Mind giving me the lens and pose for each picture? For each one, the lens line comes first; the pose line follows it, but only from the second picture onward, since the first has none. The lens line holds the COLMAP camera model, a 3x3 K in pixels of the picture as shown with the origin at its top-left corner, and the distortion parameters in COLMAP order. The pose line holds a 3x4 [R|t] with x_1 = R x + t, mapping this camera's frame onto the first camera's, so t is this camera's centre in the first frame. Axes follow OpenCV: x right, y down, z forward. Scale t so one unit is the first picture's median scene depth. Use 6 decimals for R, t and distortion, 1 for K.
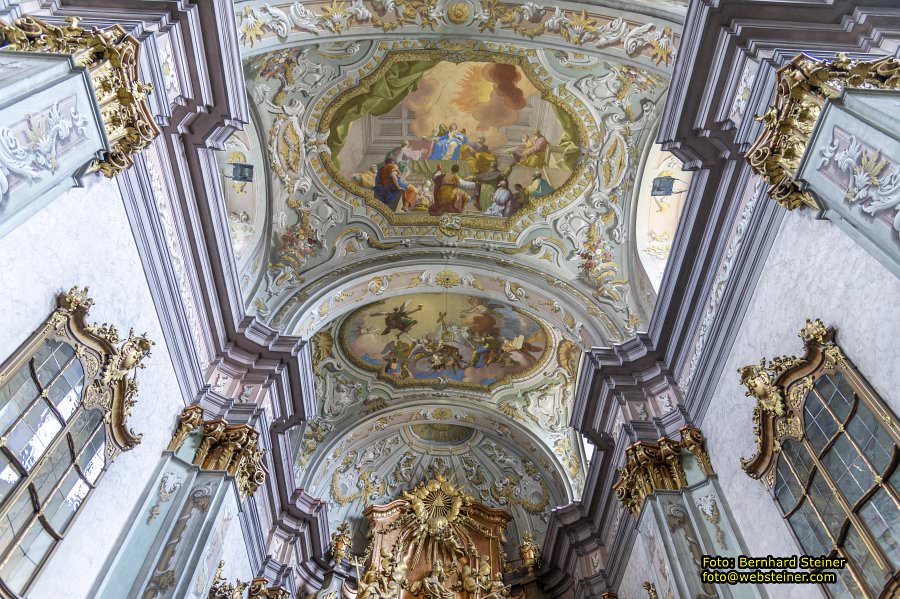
lens RADIAL K [[599.2, 0, 448.4], [0, 599.2, 311.1], [0, 0, 1]] dist [0.027794, -0.015369]
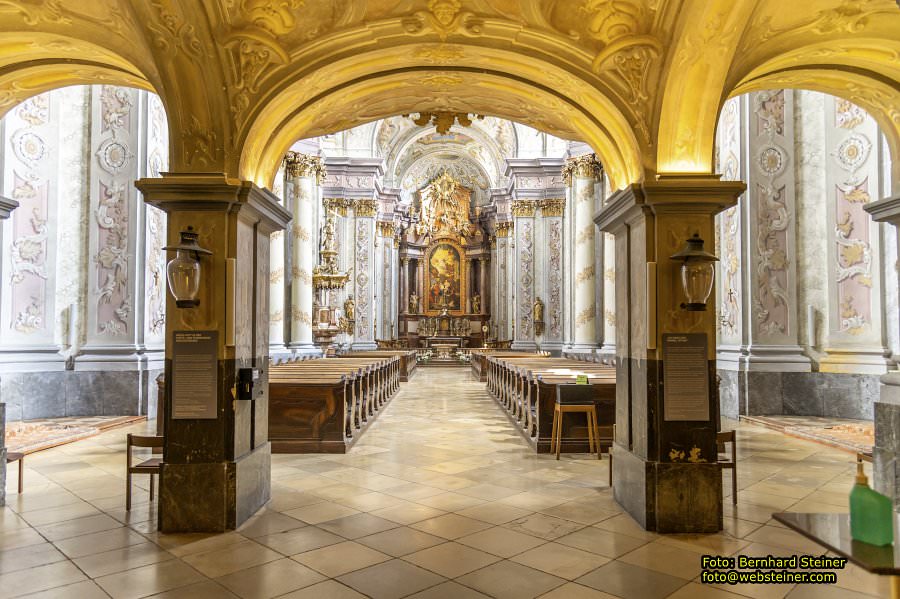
lens RADIAL K [[604.7, 0, 448.3], [0, 604.7, 290.9], [0, 0, 1]] dist [0.037991, -0.000169]
pose [[0.999298, -0.018293, -0.032707, 0.081697], [0.036905, 0.631995, 0.774093, -1.579832], [0.006511, -0.774756, 0.632227, -1.100311]]
